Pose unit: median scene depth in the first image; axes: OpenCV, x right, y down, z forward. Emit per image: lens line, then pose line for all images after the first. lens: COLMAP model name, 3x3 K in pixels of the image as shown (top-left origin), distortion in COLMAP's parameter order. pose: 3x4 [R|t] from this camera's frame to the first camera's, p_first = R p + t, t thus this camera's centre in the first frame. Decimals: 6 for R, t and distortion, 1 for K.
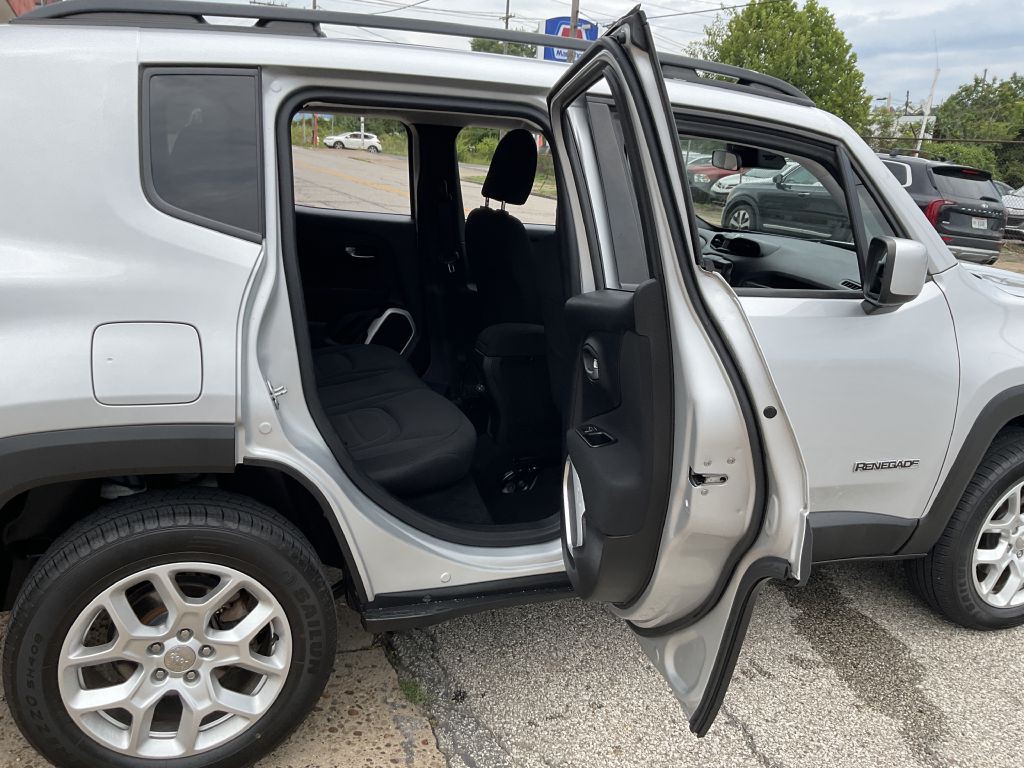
lens RADIAL K [[864.5, 0, 510.4], [0, 864.5, 381.7], [0, 0, 1]] dist [0.023410, -0.053177]
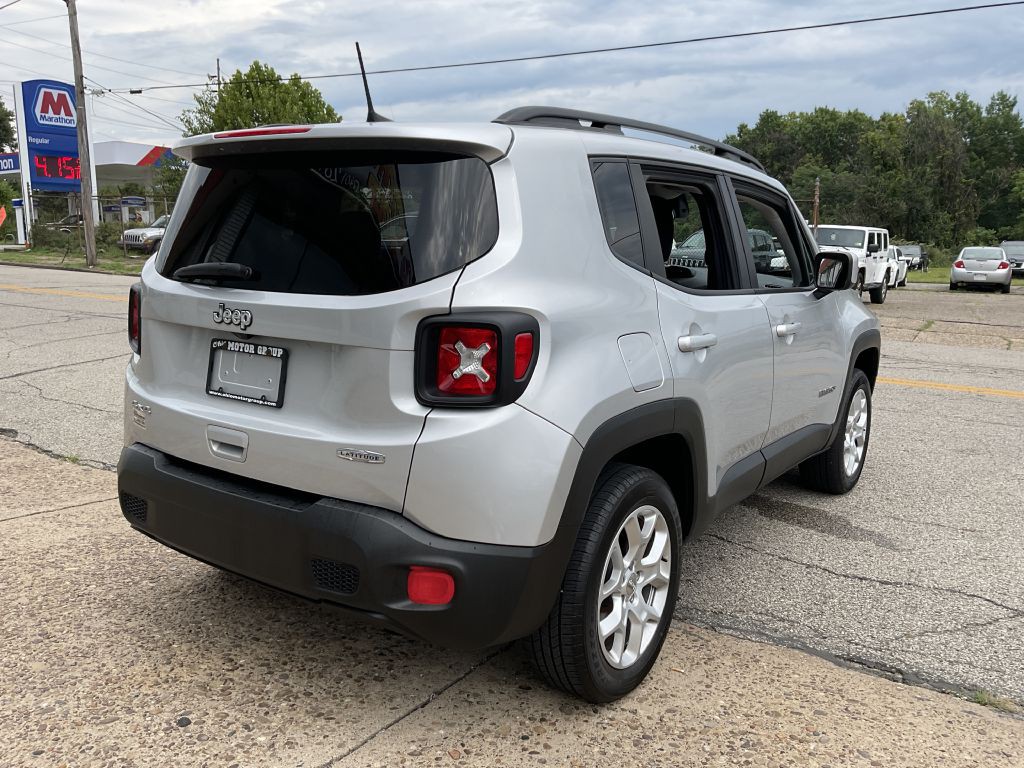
lens RADIAL K [[859.3, 0, 514.0], [0, 859.3, 381.5], [0, 0, 1]] dist [0.042395, -0.078665]
pose [[0.825035, -0.145429, 0.546048, -0.865828], [0.182386, 0.983131, -0.013734, -0.004916], [-0.534839, 0.110923, 0.837641, -0.043468]]
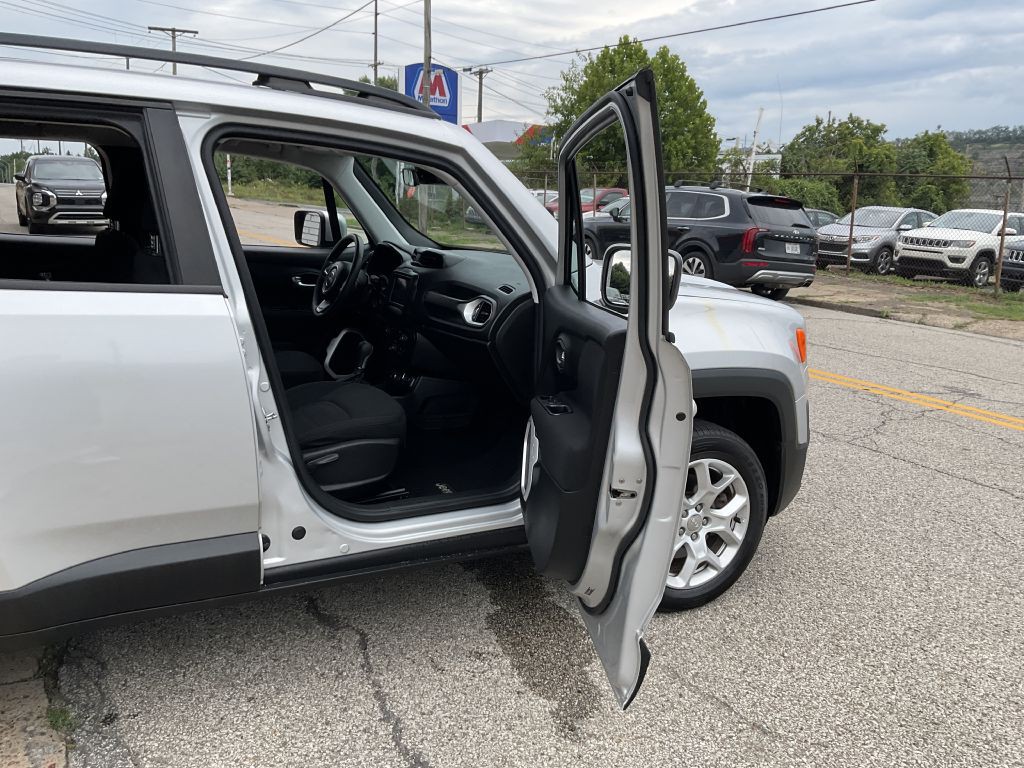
lens RADIAL K [[859.3, 0, 514.0], [0, 859.3, 381.5], [0, 0, 1]] dist [0.042395, -0.078665]
pose [[0.990965, -0.046700, 0.125731, 0.264791], [0.052630, 0.997633, -0.044263, 0.048025], [-0.123366, 0.050480, 0.991076, -0.032898]]
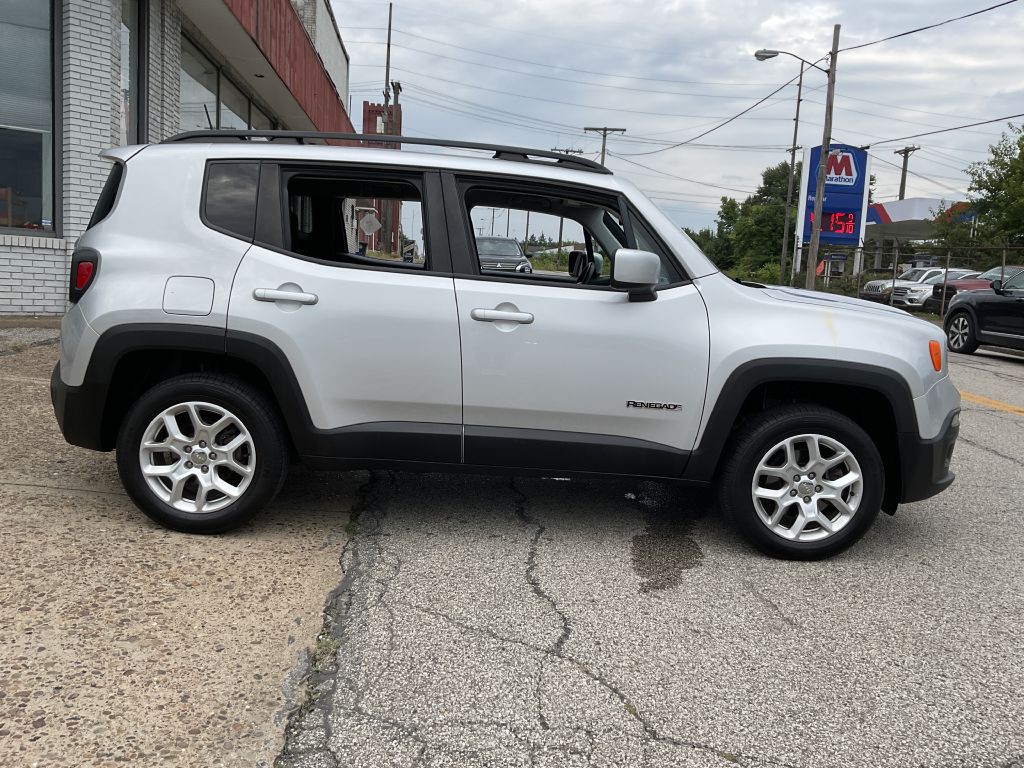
lens RADIAL K [[858.0, 0, 512.9], [0, 858.0, 370.1], [0, 0, 1]] dist [0.097368, -0.186142]
pose [[0.943593, 0.031111, -0.329642, 0.642491], [-0.082719, 0.986157, -0.143709, 0.249388], [0.320608, 0.162871, 0.933104, -0.425068]]
